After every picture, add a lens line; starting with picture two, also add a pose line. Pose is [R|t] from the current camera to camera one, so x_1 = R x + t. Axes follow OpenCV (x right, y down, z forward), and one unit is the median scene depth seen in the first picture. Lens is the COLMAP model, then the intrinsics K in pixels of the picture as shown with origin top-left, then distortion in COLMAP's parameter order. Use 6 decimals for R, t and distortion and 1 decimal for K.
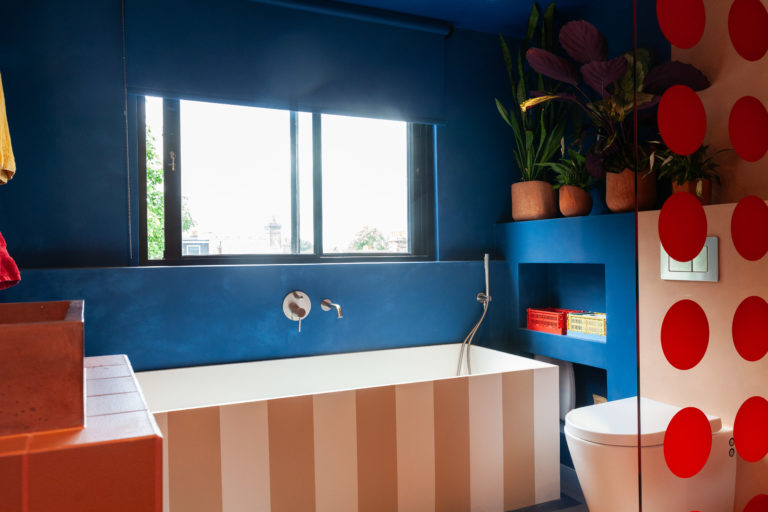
lens RADIAL K [[601.8, 0, 384.0], [0, 601.8, 256.0], [0, 0, 1]] dist [-0.030710, 0.001168]
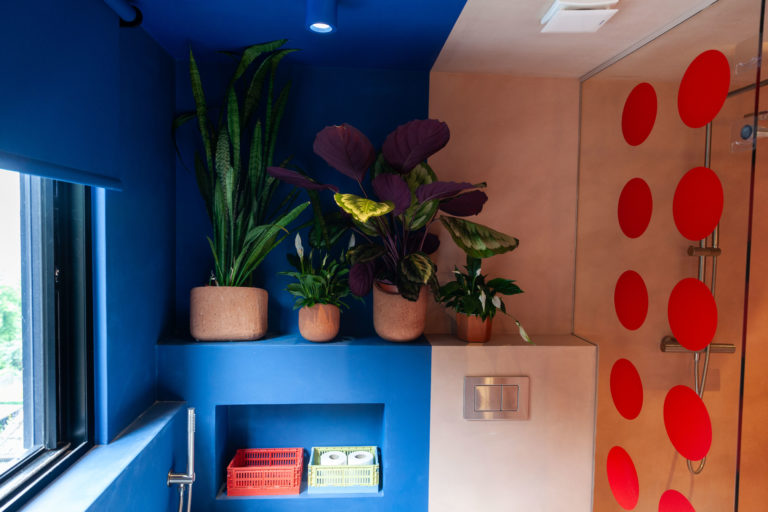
lens RADIAL K [[507.2, 0, 384.0], [0, 507.2, 256.0], [0, 0, 1]] dist [0.008162, -0.000173]
pose [[0.362732, -0.024175, 0.931580, -0.247977], [-0.016715, 0.999334, 0.032441, -0.184857], [-0.931743, -0.027339, 0.362087, 0.636861]]
